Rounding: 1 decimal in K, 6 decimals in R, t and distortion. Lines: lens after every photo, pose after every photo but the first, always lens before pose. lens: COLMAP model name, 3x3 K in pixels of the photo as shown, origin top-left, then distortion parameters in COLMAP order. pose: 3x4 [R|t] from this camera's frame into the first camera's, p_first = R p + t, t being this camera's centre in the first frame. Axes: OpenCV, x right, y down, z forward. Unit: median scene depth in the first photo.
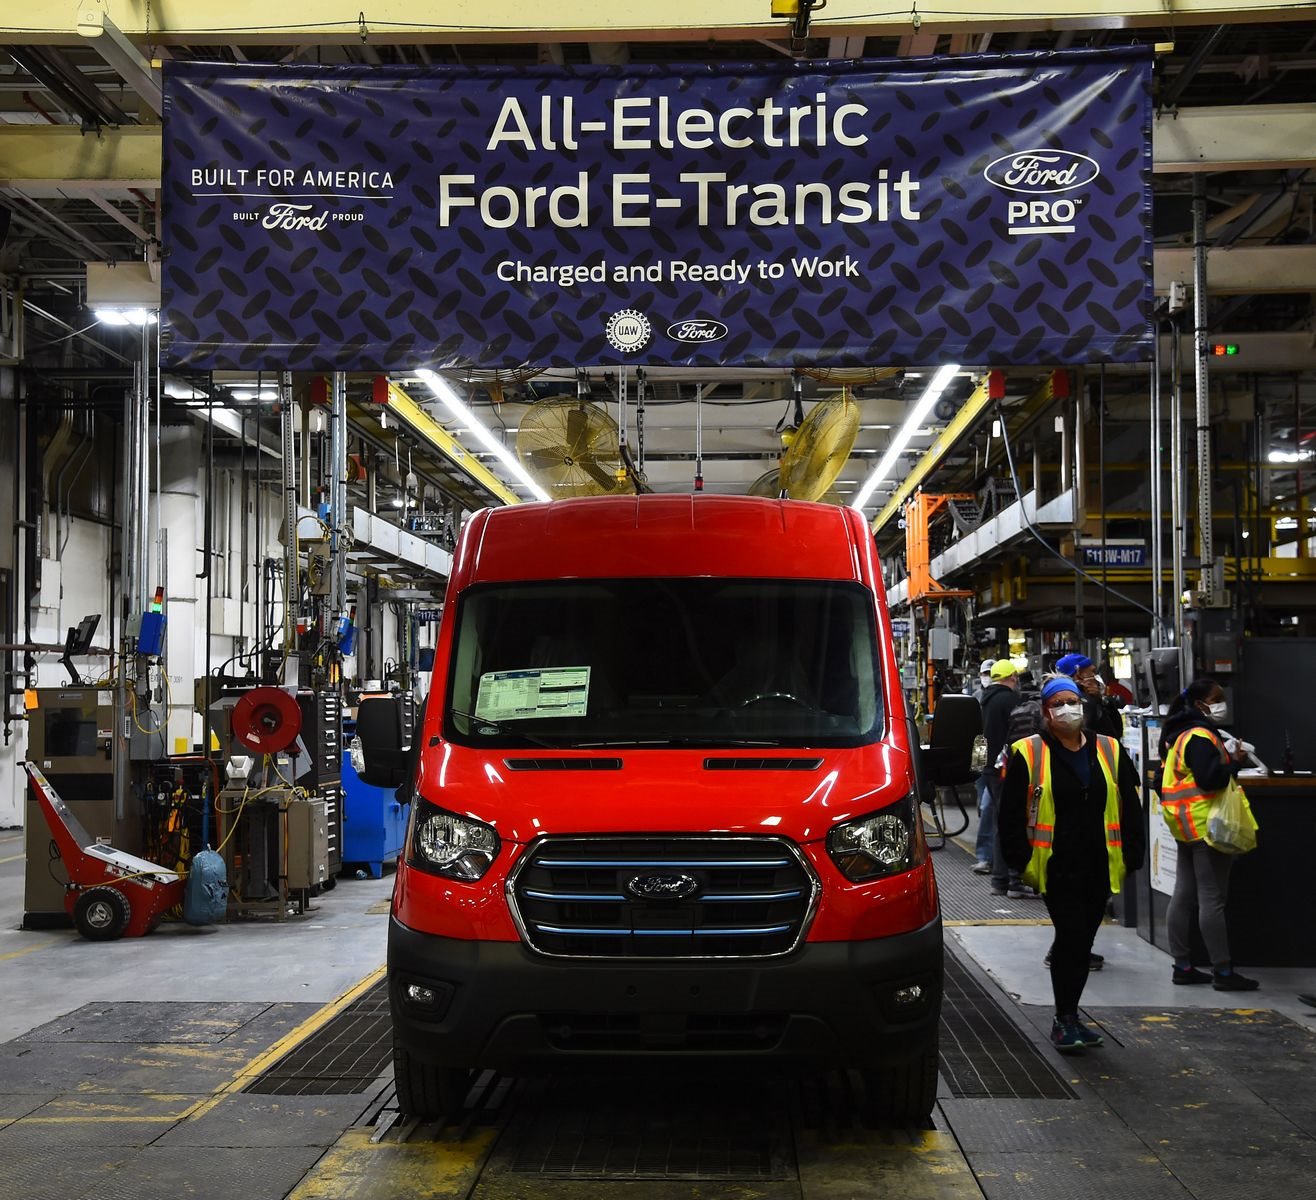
lens RADIAL K [[2245.9, 0, 656.6], [0, 2245.9, 604.3], [0, 0, 1]] dist [0.222114, 0.000000]
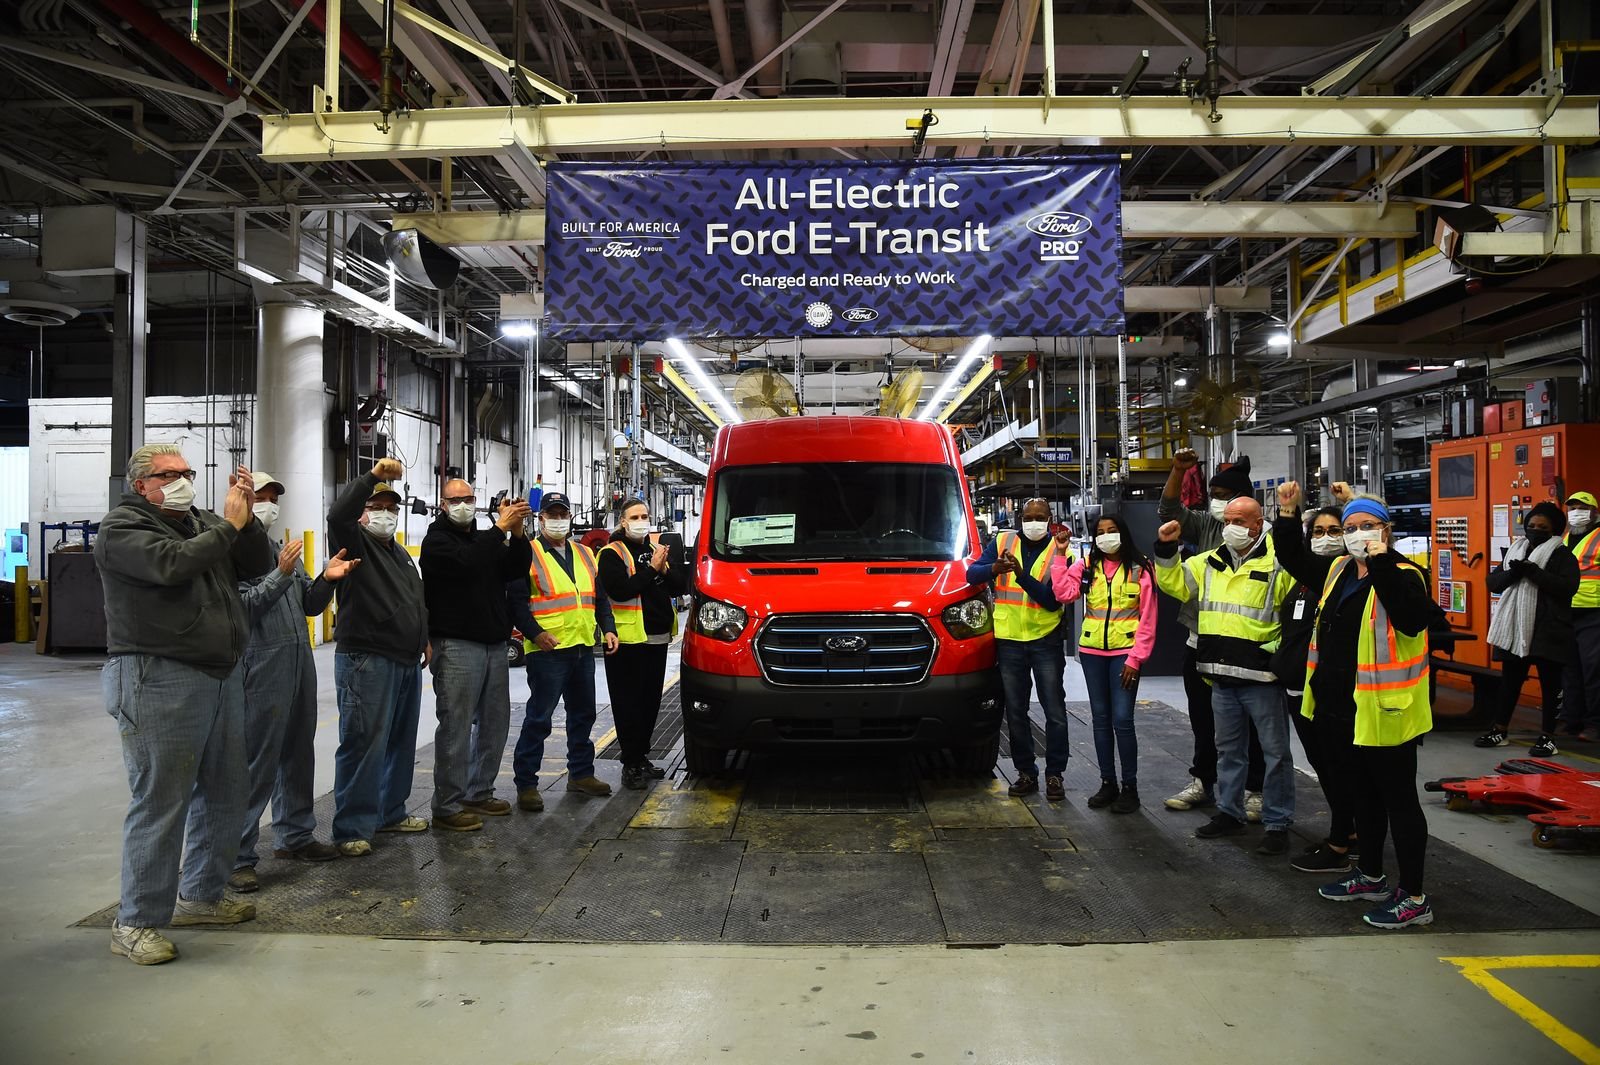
lens RADIAL K [[1095.5, 0, 805.9], [0, 1095.5, 528.0], [0, 0, 1]] dist [-0.046997, -0.001291]
pose [[0.999552, -0.004249, 0.029632, -0.046866], [0.003290, 0.999471, 0.032357, 0.011700], [-0.029754, -0.032245, 0.999037, 0.174998]]
